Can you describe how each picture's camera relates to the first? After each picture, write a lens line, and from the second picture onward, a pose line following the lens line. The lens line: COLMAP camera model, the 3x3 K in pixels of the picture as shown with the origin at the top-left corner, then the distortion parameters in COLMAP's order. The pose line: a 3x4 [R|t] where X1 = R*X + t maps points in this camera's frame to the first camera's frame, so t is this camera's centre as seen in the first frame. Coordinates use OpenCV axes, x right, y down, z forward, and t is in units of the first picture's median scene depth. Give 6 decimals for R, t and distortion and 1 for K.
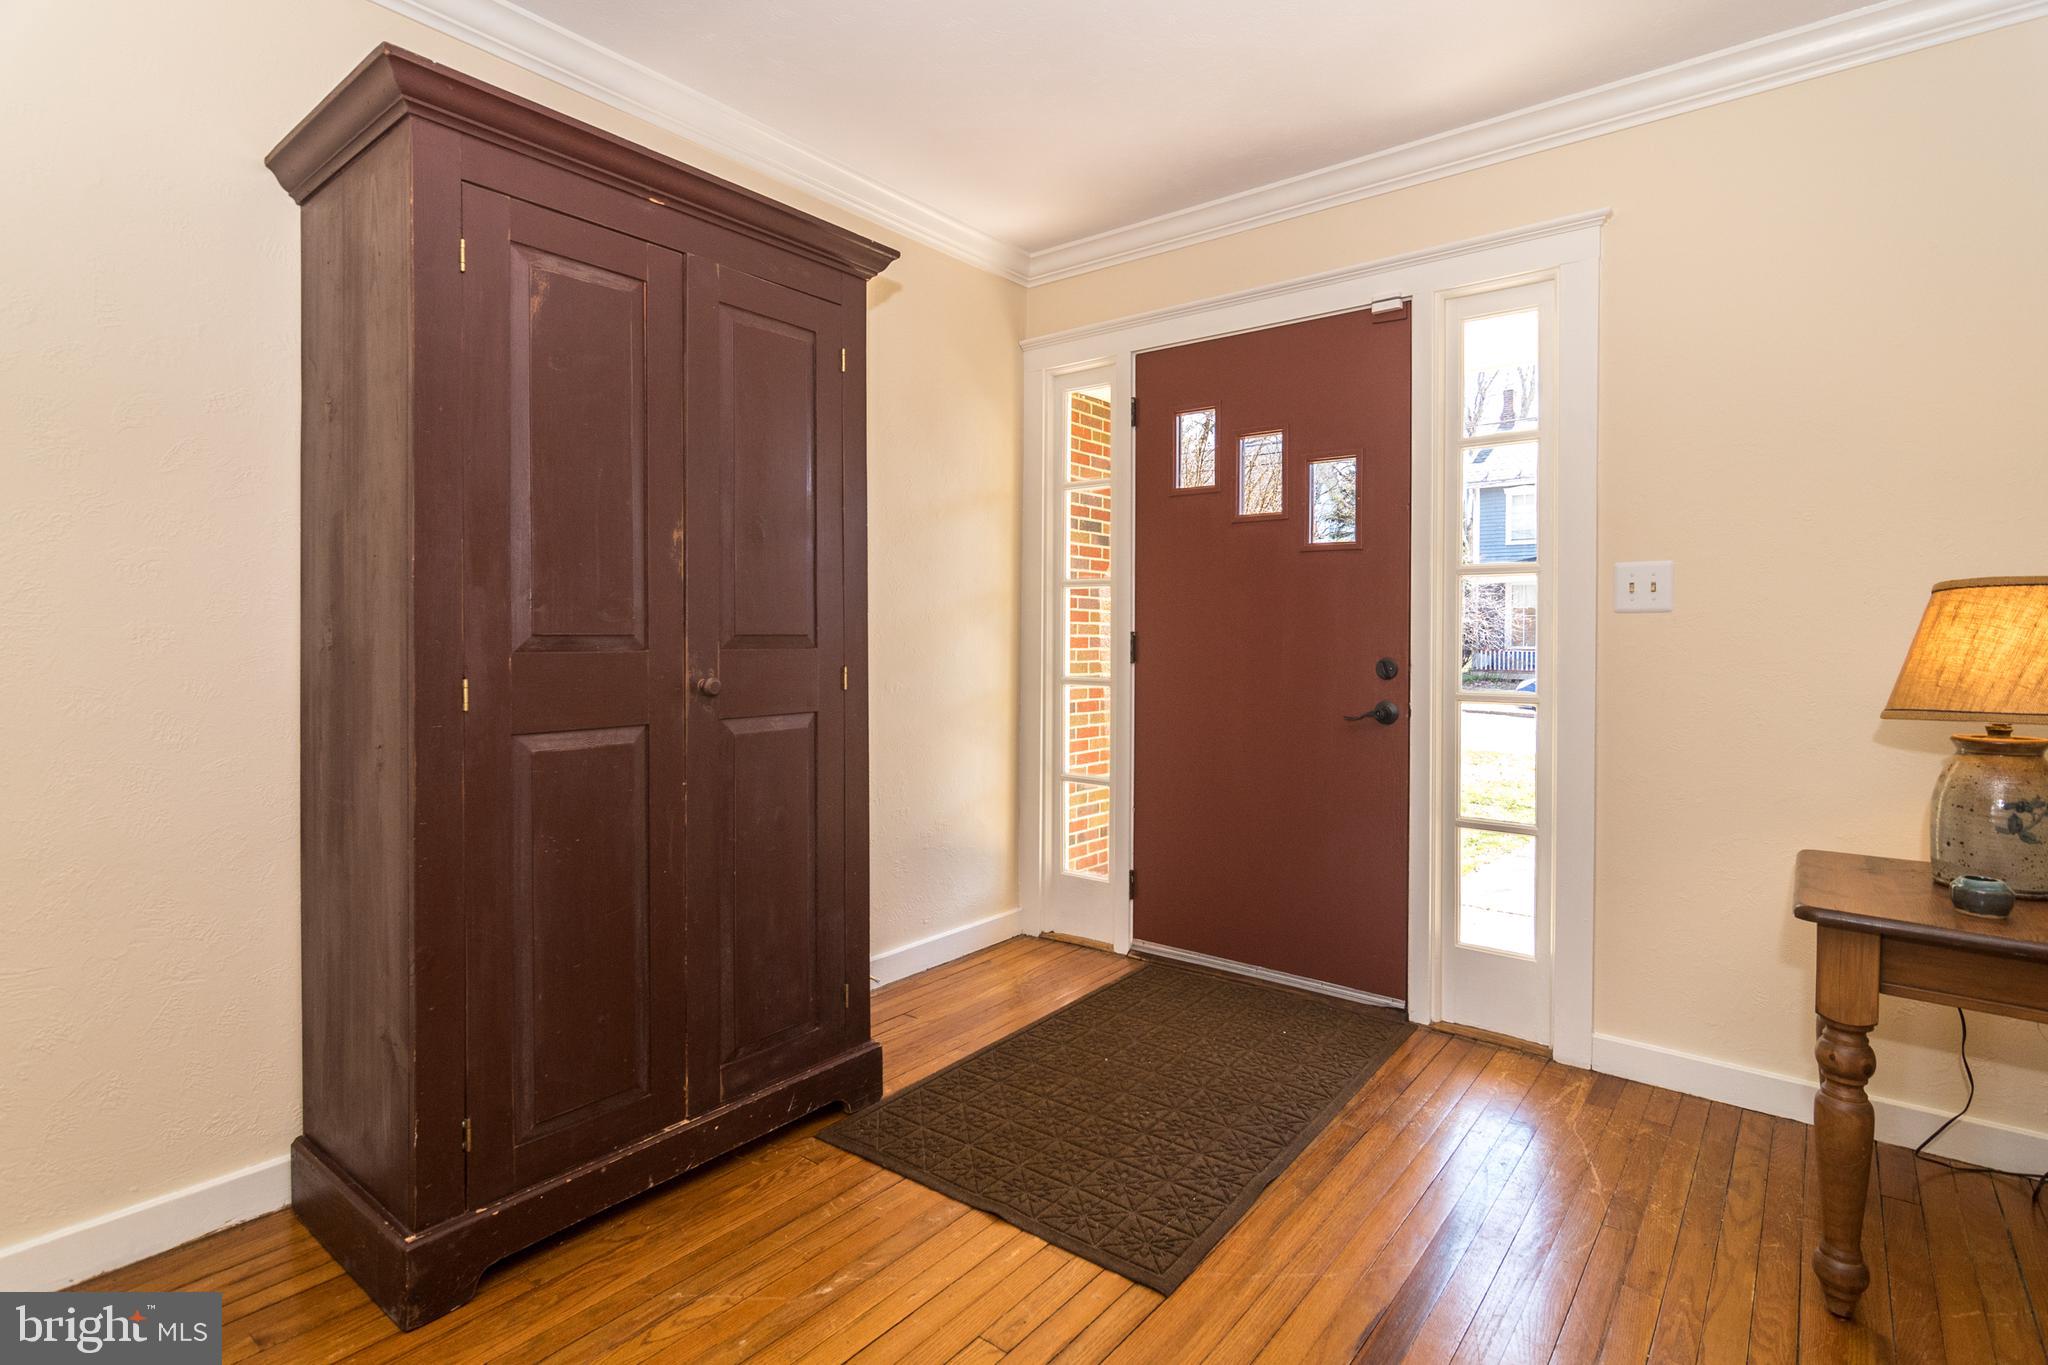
lens RADIAL K [[995.9, 0, 1022.7], [0, 995.9, 631.2], [0, 0, 1]] dist [-0.001338, -0.000216]
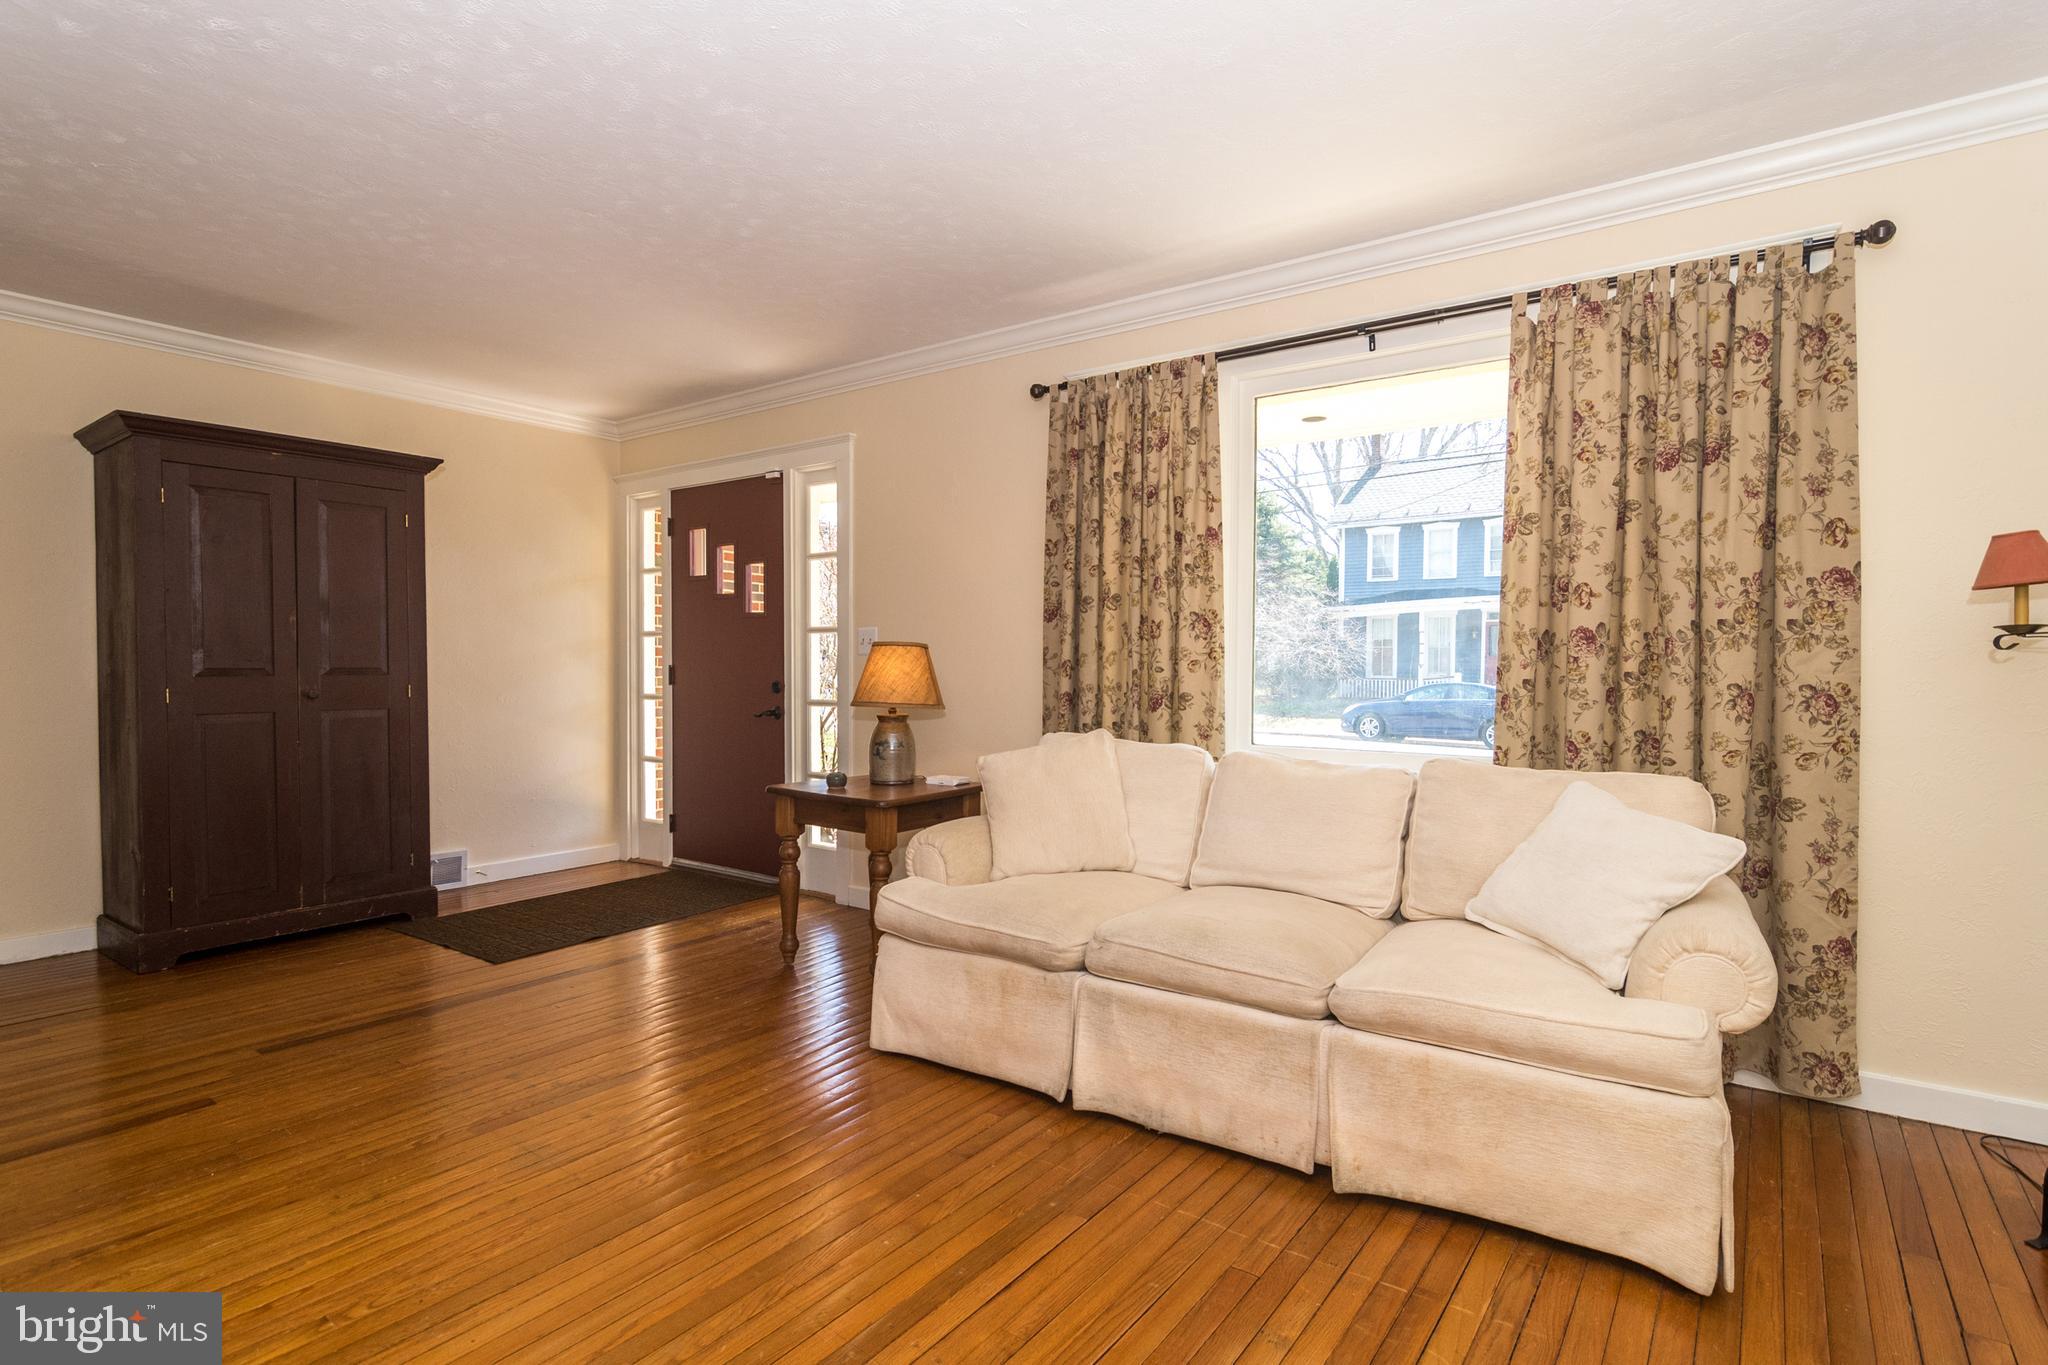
lens RADIAL K [[1011.4, 0, 1024.0], [0, 1011.4, 682.5], [0, 0, 1]] dist [-0.002952, -0.000015]
pose [[0.999010, -0.001309, 0.044468, 0.727509], [0.000435, 0.999807, 0.019664, -0.004164], [-0.044485, -0.019625, 0.998817, -0.773021]]
